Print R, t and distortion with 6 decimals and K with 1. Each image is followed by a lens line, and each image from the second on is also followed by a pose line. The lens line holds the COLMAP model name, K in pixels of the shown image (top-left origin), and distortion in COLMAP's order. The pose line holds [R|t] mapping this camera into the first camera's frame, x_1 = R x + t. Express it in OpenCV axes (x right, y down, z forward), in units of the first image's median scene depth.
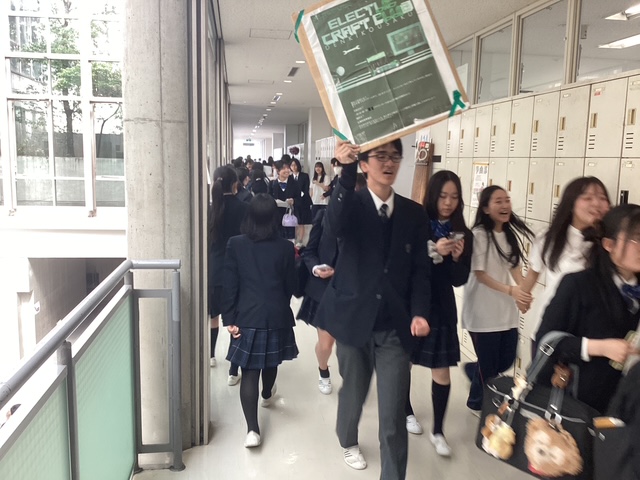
lens RADIAL K [[580.9, 0, 318.4], [0, 580.9, 242.5], [0, 0, 1]] dist [0.093619, 0.000000]
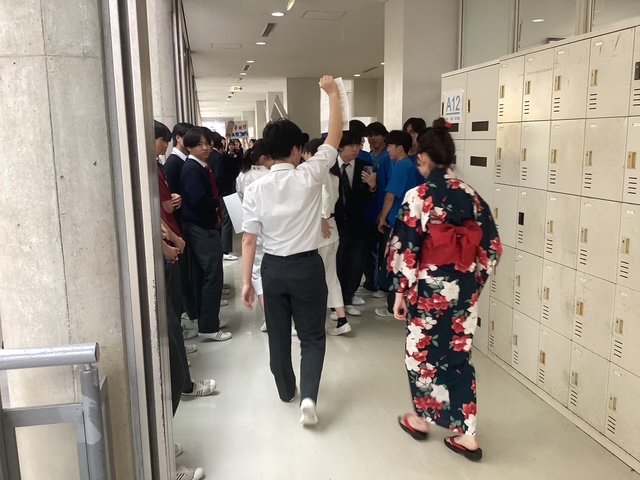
lens RADIAL K [[580.9, 0, 321.7], [0, 580.9, 237.1], [0, 0, 1]] dist [0.093619, 0.000000]
pose [[0.997300, -0.054929, 0.048736, -0.019034], [0.053240, 0.997958, 0.035300, -0.017581], [-0.050576, -0.032610, 0.998188, 0.117115]]
